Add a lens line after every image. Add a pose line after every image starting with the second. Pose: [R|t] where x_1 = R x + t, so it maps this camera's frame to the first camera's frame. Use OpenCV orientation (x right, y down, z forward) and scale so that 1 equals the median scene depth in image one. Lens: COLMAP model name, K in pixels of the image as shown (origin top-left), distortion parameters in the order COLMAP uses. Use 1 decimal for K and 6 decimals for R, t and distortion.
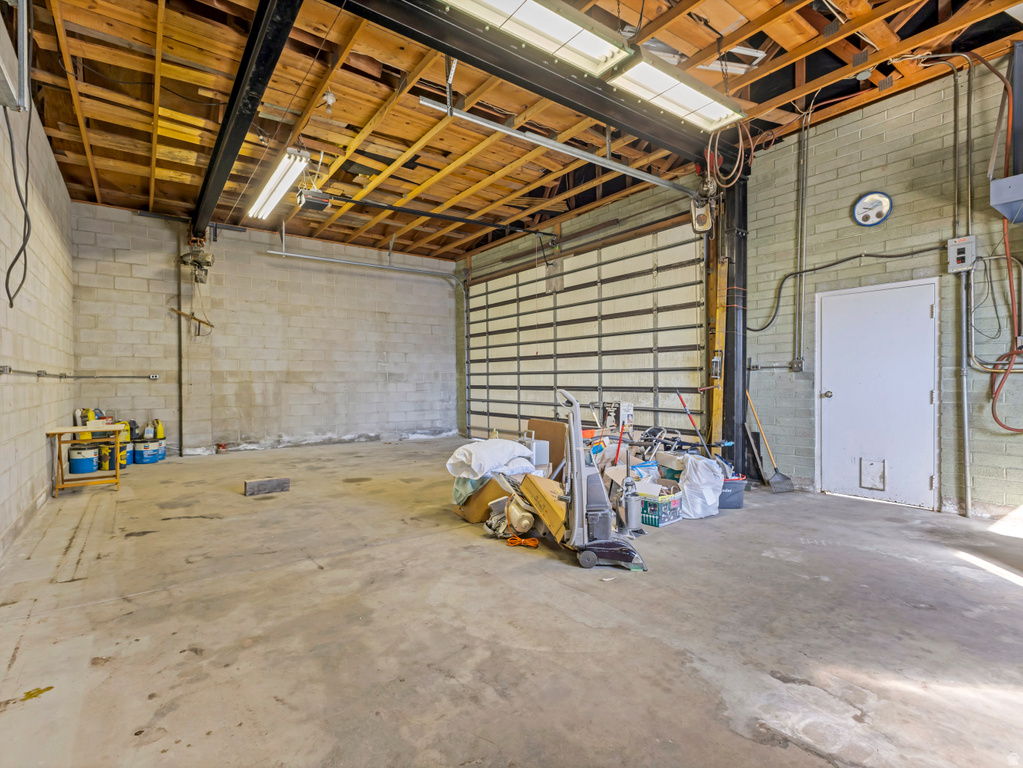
lens RADIAL K [[501.8, 0, 510.5], [0, 501.8, 381.7], [0, 0, 1]] dist [0.006322, 0.000222]
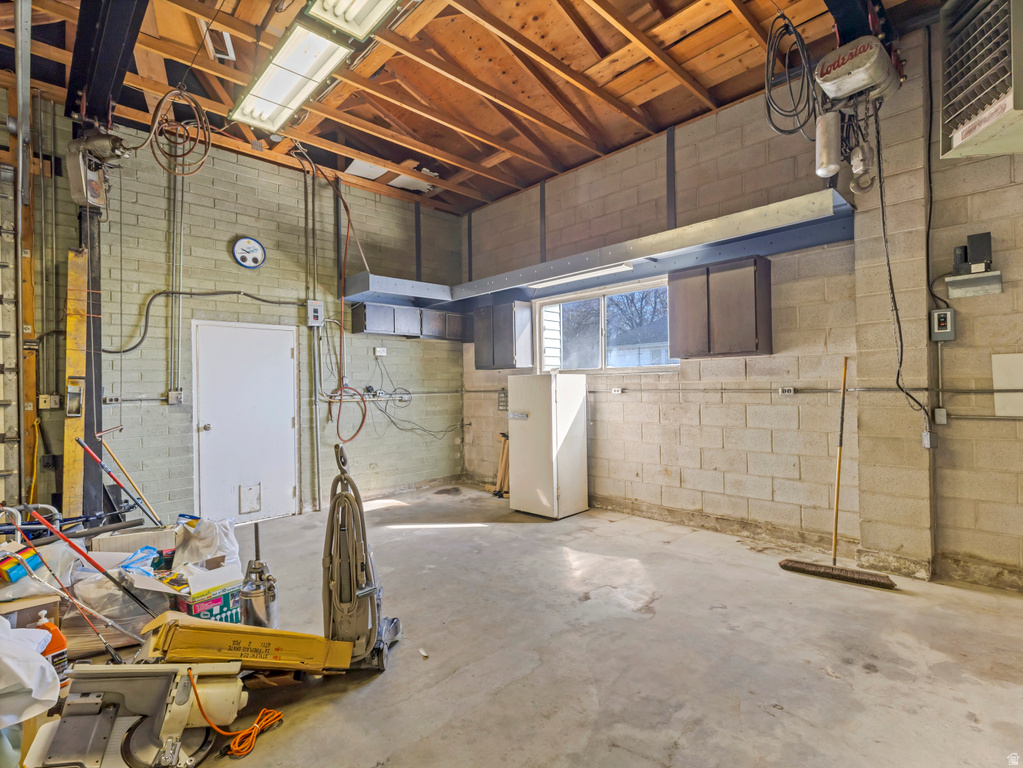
lens RADIAL K [[501.8, 0, 512.9], [0, 501.8, 384.7], [0, 0, 1]] dist [0.006322, 0.000222]
pose [[-0.129987, 0.010546, 0.991460, -0.450963], [0.023351, 0.999699, -0.007572, -0.040127], [-0.991241, 0.022167, -0.130194, 0.620771]]
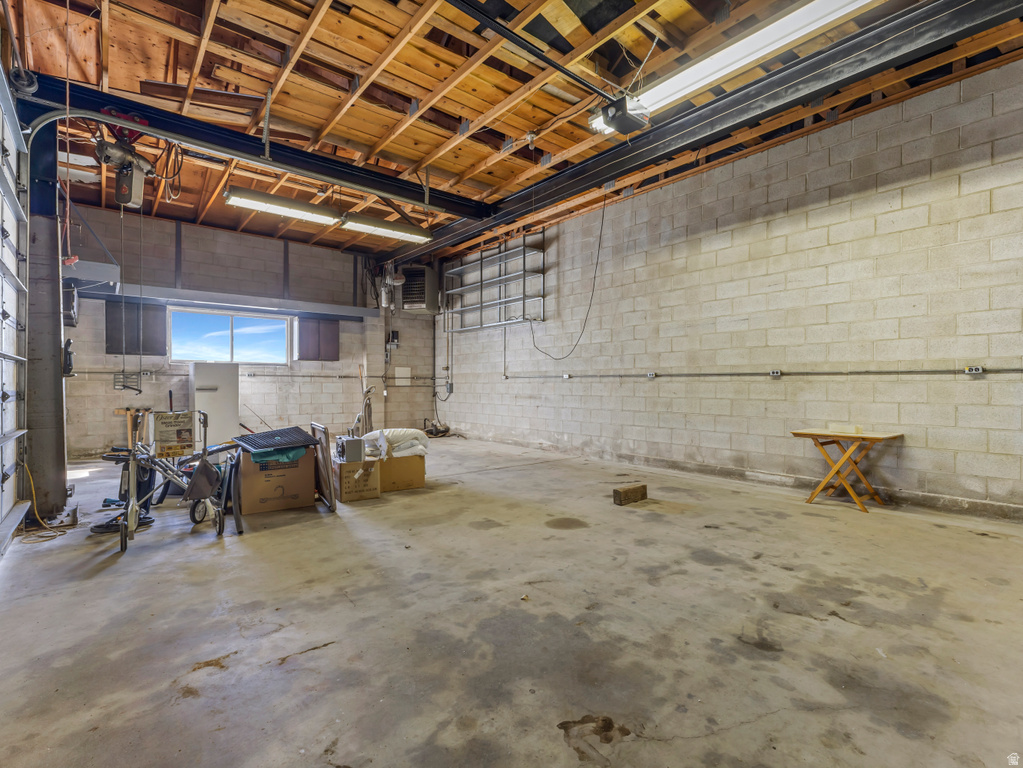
lens RADIAL K [[501.8, 0, 513.2], [0, 501.8, 385.1], [0, 0, 1]] dist [0.006322, 0.000222]
pose [[-0.998609, -0.000162, -0.052722, -0.358468], [-0.000664, 0.999955, 0.009507, -0.025166], [0.052719, 0.009529, -0.998564, 1.429281]]
